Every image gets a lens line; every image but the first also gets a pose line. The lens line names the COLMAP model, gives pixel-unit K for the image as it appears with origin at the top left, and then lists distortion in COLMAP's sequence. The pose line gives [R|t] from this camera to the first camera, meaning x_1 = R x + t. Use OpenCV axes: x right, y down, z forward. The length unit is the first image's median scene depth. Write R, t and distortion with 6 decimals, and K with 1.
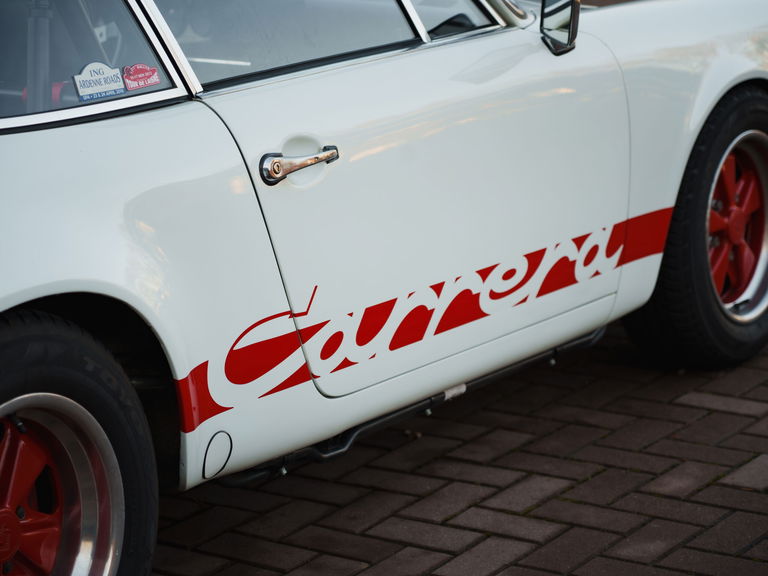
lens RADIAL K [[2512.1, 0, 384.1], [0, 2512.1, 286.8], [0, 0, 1]] dist [-0.455573, 0.000000]
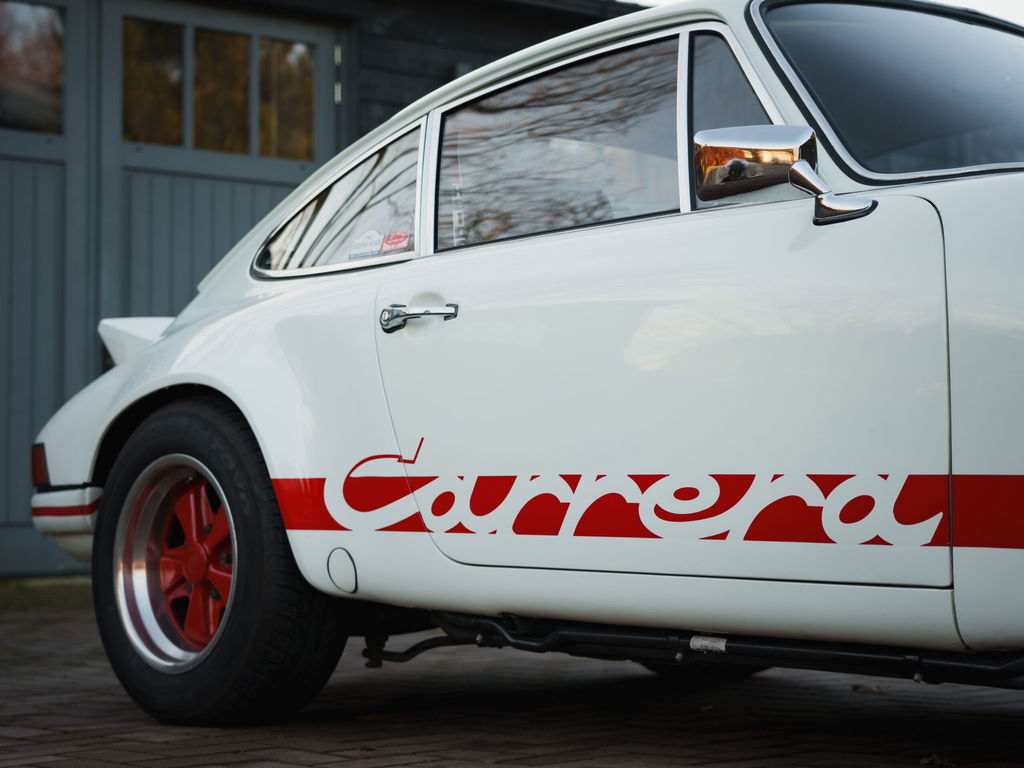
lens RADIAL K [[2042.5, 0, 511.6], [0, 2042.5, 388.6], [0, 0, 1]] dist [-0.104022, 0.000000]
pose [[-0.223023, -0.035043, -0.974183, 0.728266], [-0.210915, 0.977416, 0.013126, -0.036027], [0.951722, 0.208397, -0.225377, 1.137219]]
